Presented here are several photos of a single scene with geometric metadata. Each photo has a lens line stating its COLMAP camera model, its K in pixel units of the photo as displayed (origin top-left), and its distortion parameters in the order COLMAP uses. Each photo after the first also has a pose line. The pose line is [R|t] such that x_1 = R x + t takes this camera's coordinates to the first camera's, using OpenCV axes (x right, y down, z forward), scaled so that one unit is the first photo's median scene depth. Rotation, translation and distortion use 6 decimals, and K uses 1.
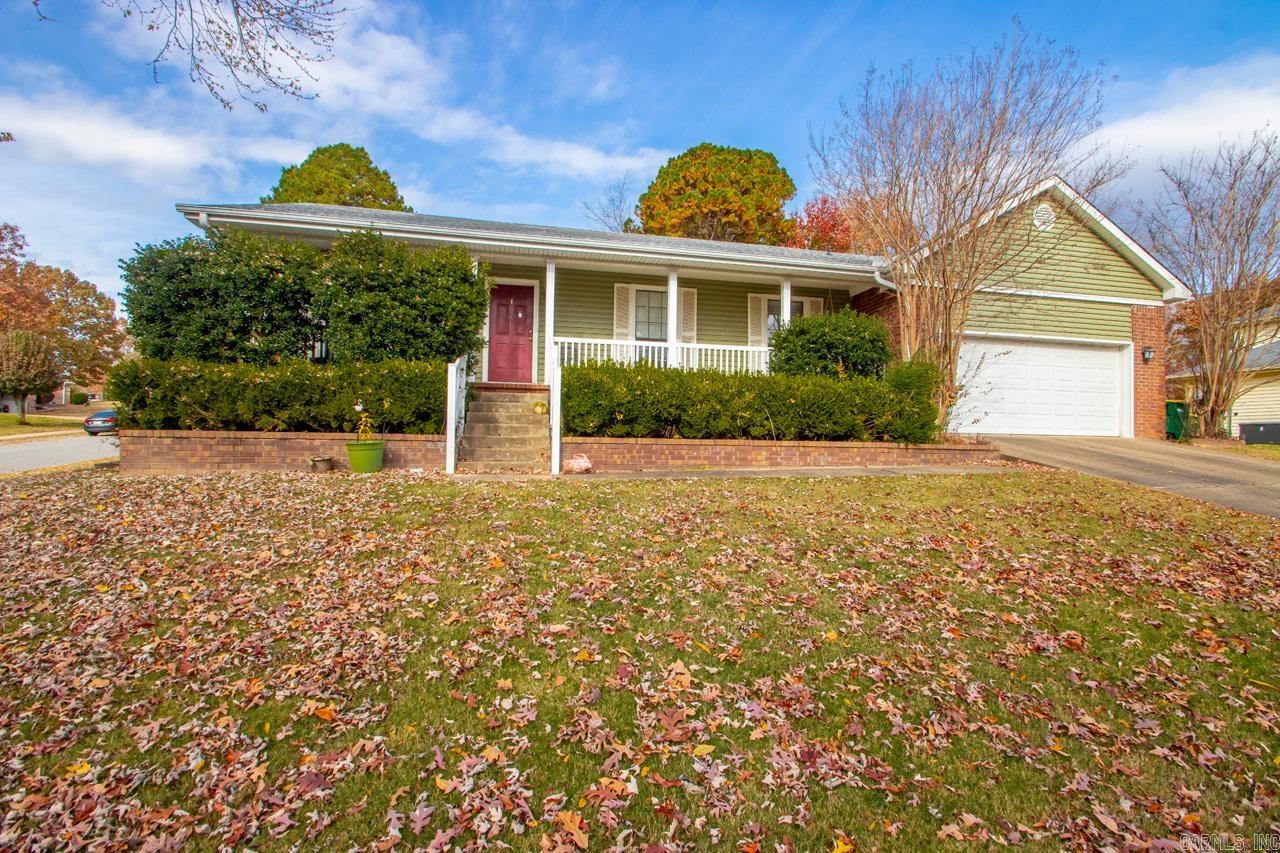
lens RADIAL K [[592.4, 0, 661.8], [0, 592.4, 422.7], [0, 0, 1]] dist [0.004747, 0.000187]
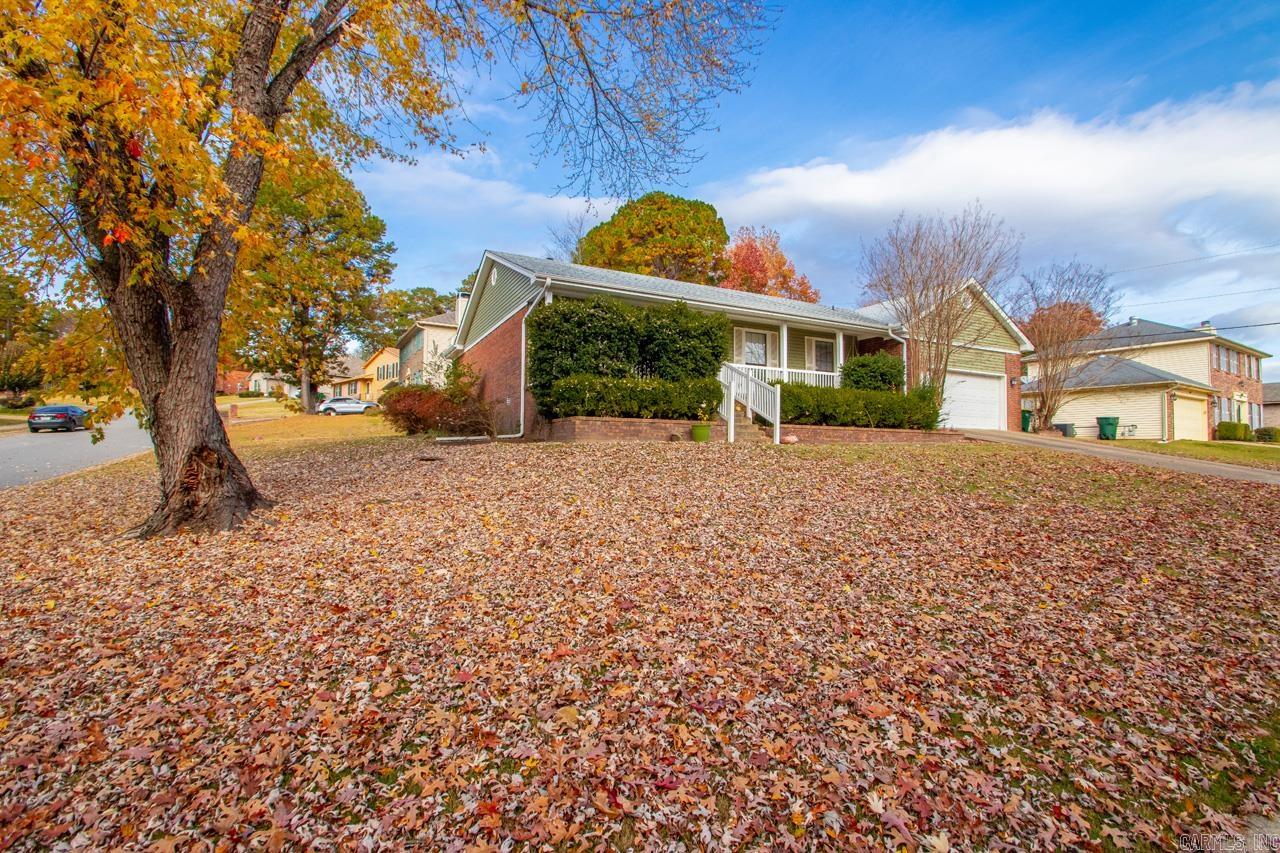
lens RADIAL K [[590.2, 0, 639.2], [0, 590.2, 434.6], [0, 0, 1]] dist [0.003614, 0.000320]
pose [[0.969180, 0.003785, 0.246323, -0.882781], [-0.006326, 0.999935, 0.009527, 0.036584], [-0.246271, -0.010792, 0.969141, -0.528865]]
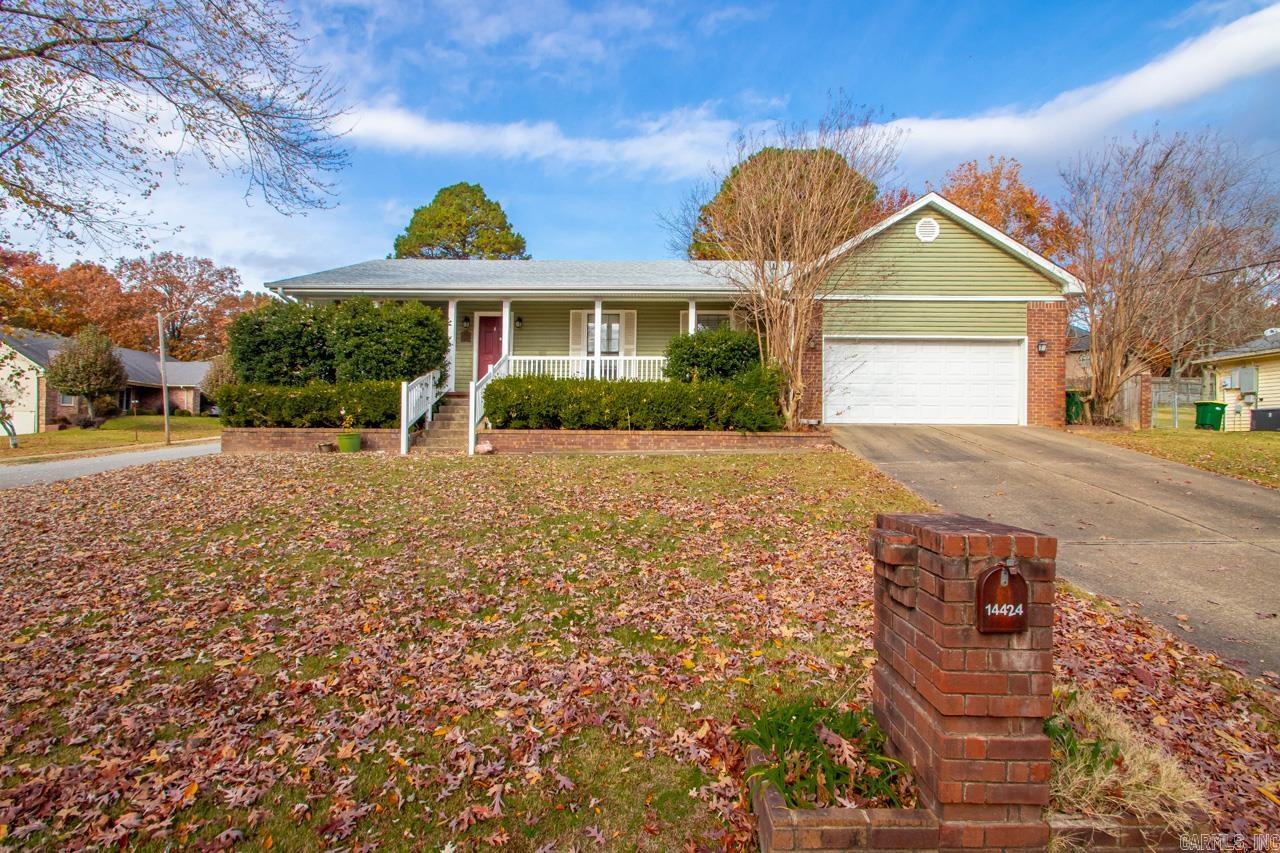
lens RADIAL K [[597.8, 0, 640.0], [0, 597.8, 426.5], [0, 0, 1]] dist [-0.000301, -0.000390]
pose [[0.972579, -0.013341, -0.232191, 0.492140], [0.015536, 0.999850, 0.007625, 0.010857], [0.232054, -0.011023, 0.972640, -0.291879]]
